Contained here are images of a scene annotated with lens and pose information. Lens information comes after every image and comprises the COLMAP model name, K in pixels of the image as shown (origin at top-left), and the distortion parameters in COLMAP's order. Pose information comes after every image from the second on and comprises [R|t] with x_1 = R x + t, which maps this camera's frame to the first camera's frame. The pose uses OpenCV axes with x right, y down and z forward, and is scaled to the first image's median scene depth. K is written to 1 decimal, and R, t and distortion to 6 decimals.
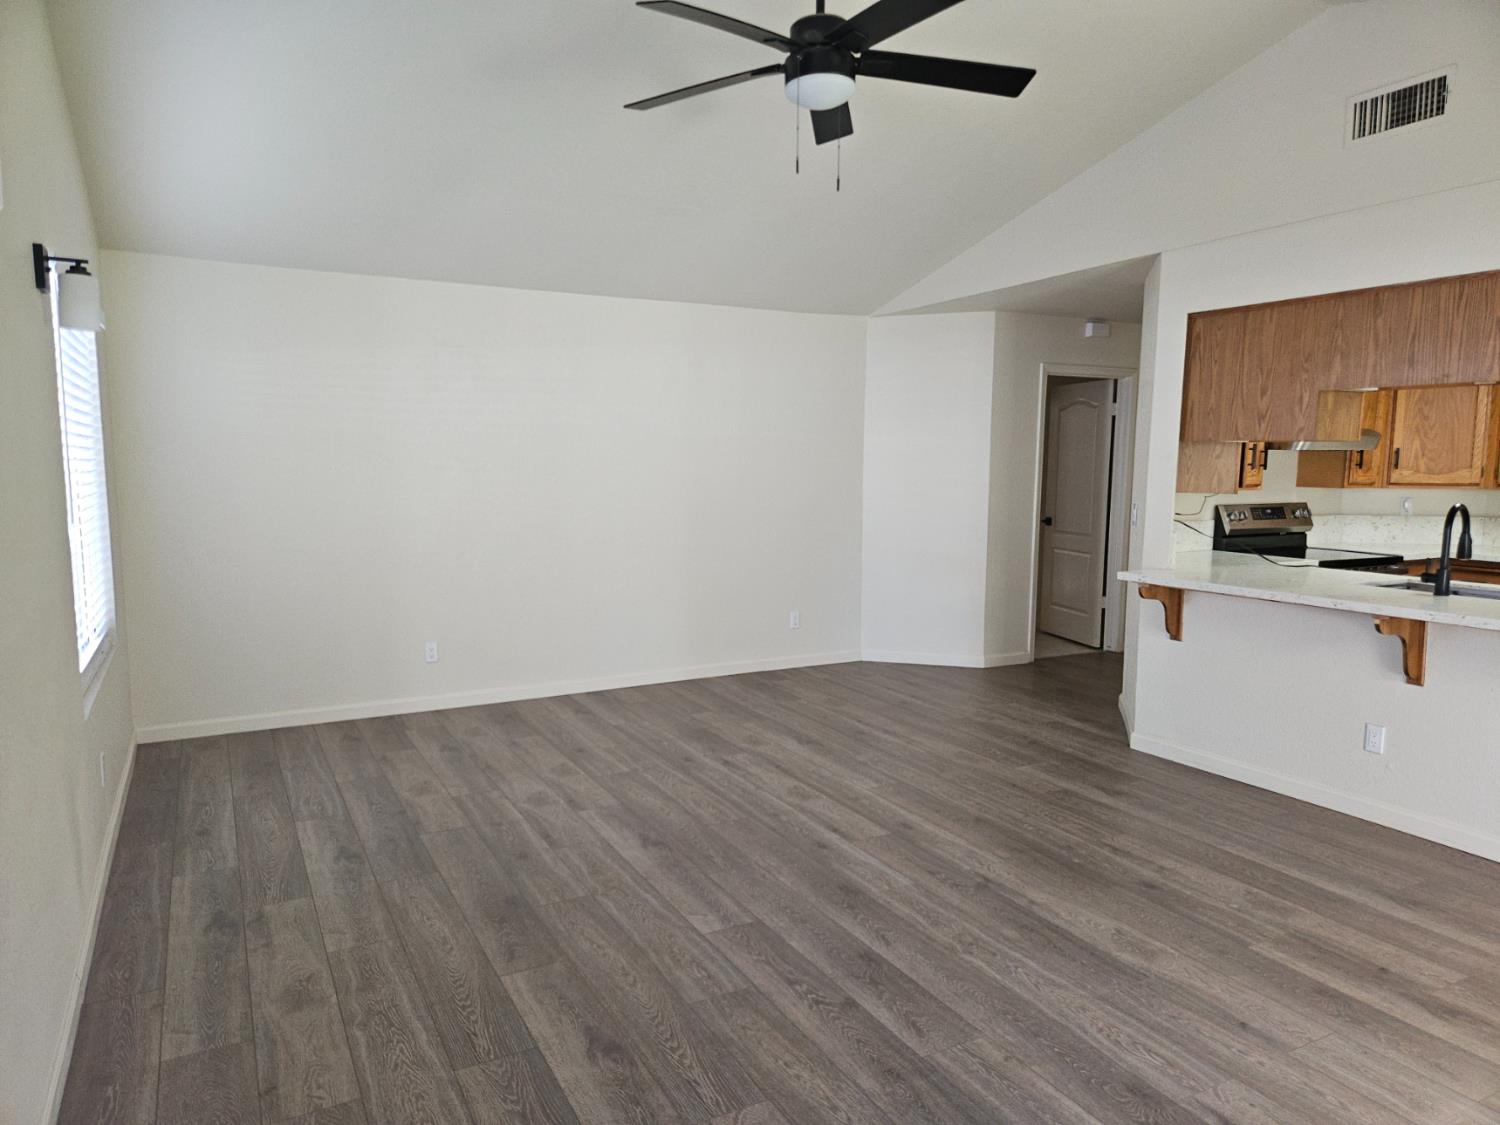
lens RADIAL K [[1008.5, 0, 735.7], [0, 1008.5, 556.9], [0, 0, 1]] dist [0.007698, -0.003220]
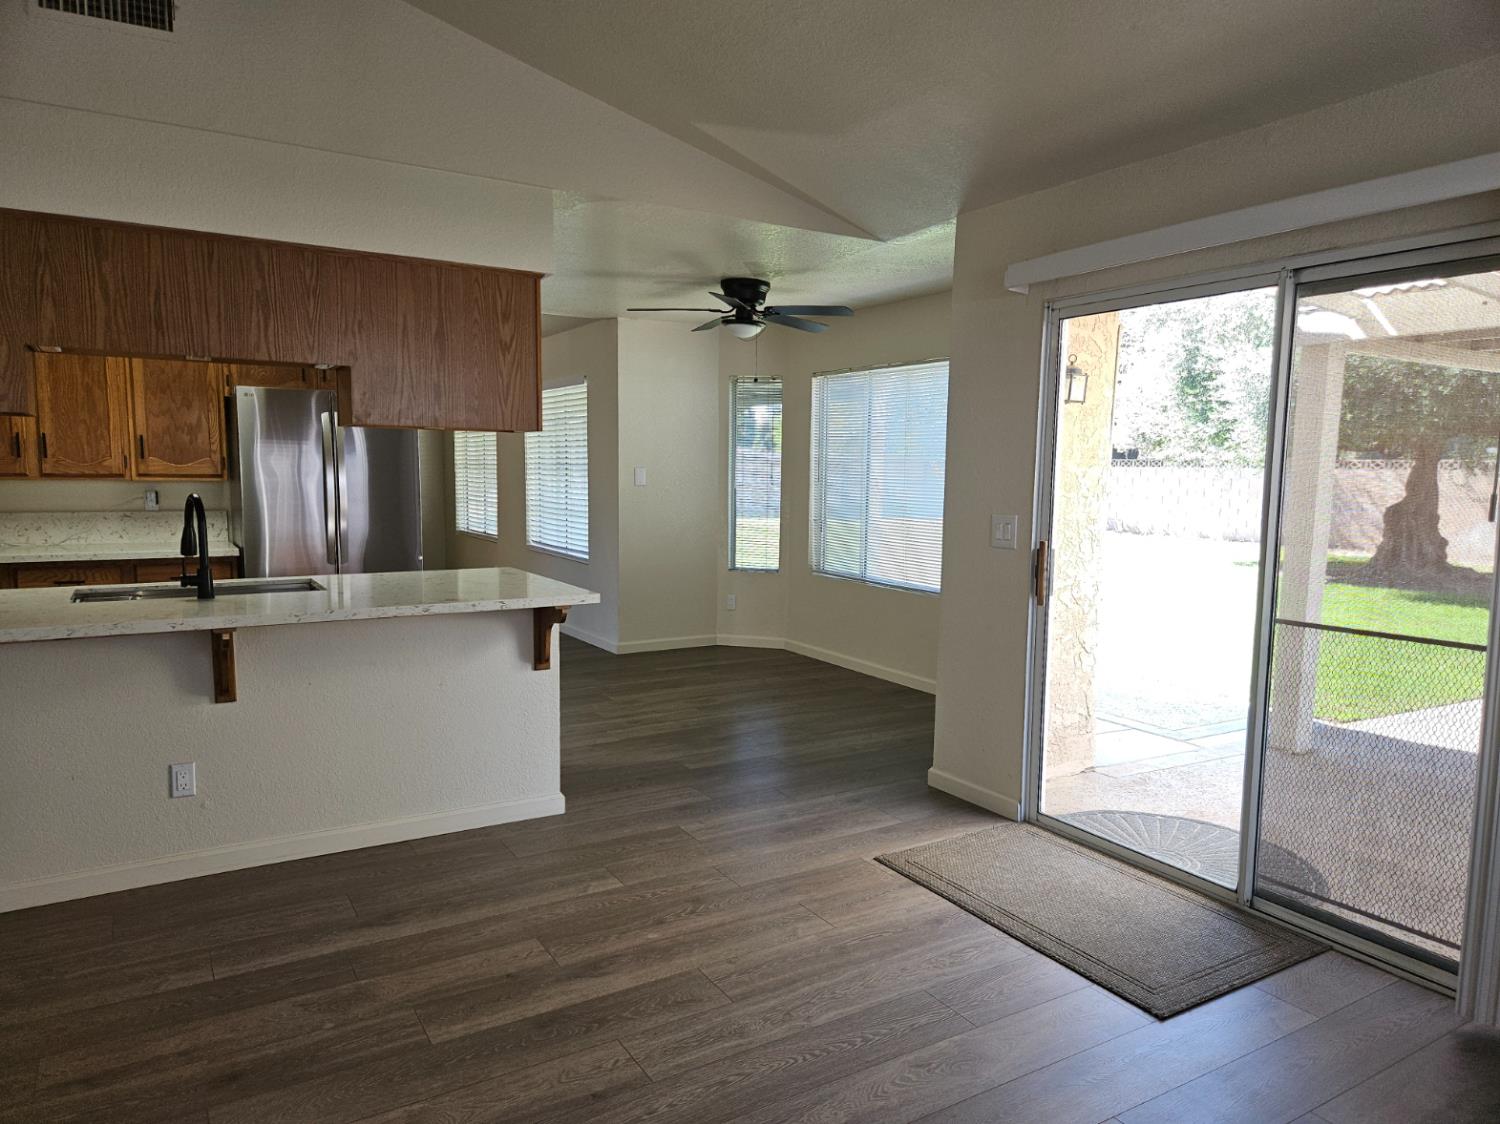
lens RADIAL K [[1008.5, 0, 745.0], [0, 1008.5, 575.5], [0, 0, 1]] dist [0.007698, -0.003220]
pose [[-0.057854, -0.111755, 0.992050, -0.226579], [0.092982, 0.988792, 0.116810, -0.046269], [-0.993986, 0.099001, -0.046815, 0.644906]]
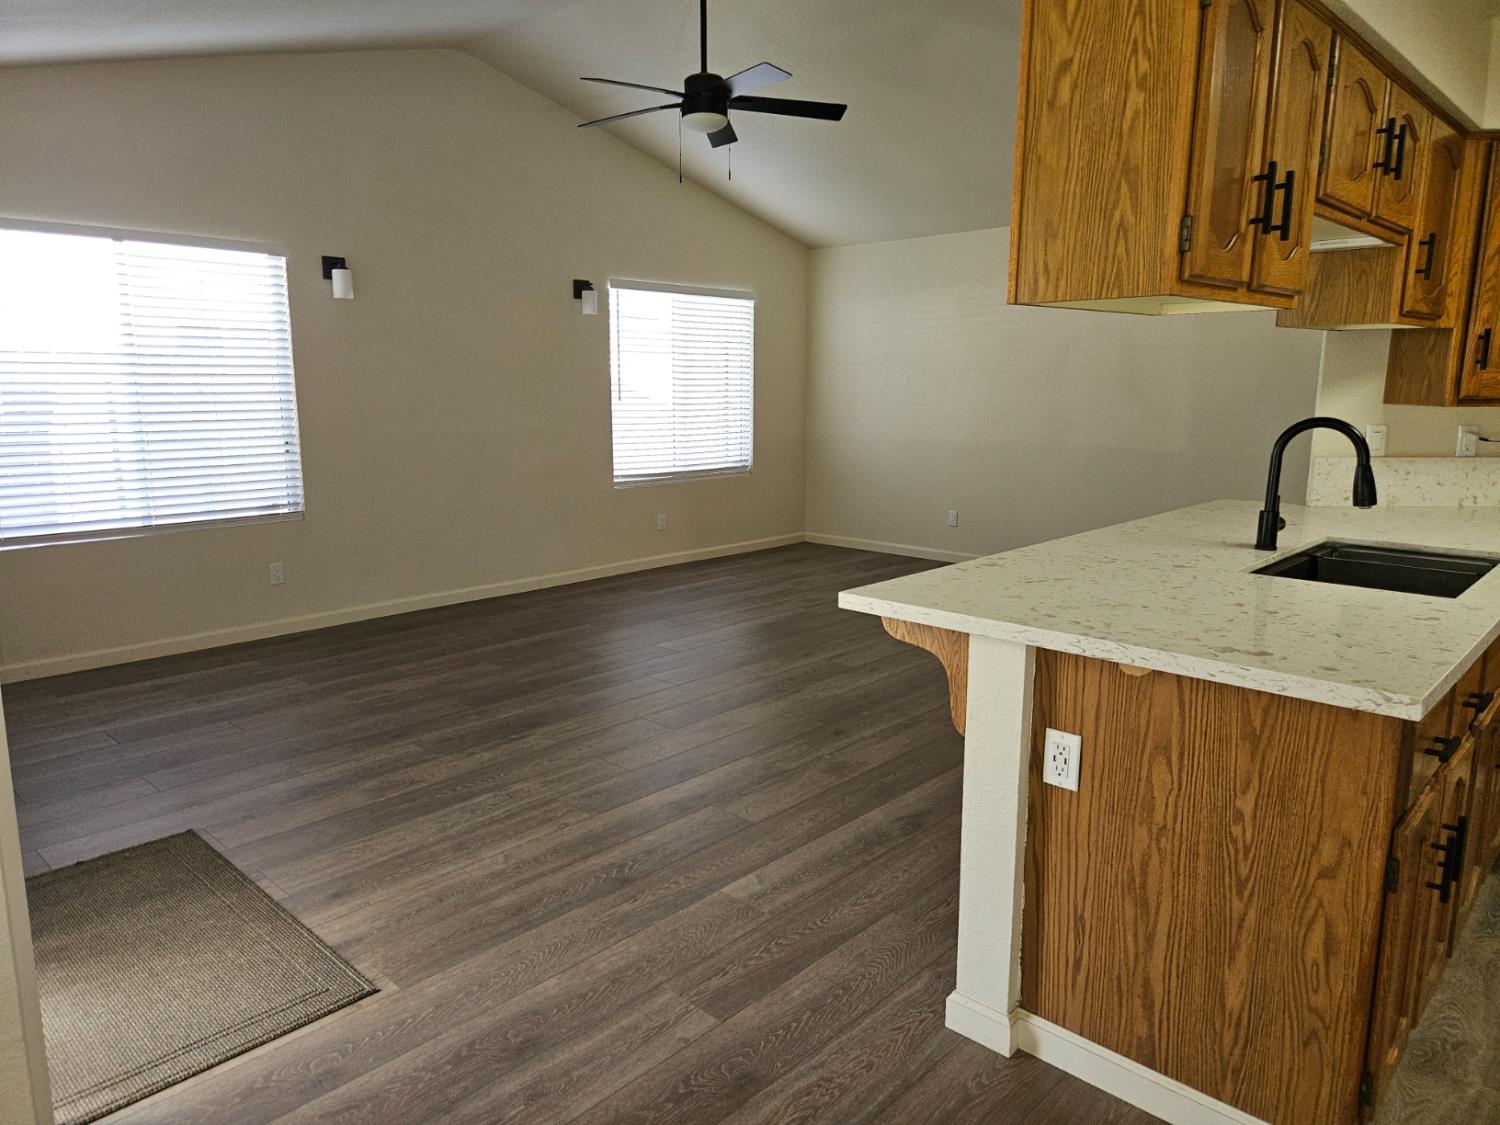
lens RADIAL K [[1008.5, 0, 741.9], [0, 1008.5, 565.4], [0, 0, 1]] dist [0.007698, -0.003220]
pose [[0.329378, 0.170549, -0.928667, 1.378674], [-0.105044, 0.984065, 0.143466, -0.016927], [0.938337, 0.050296, 0.342044, 0.479183]]
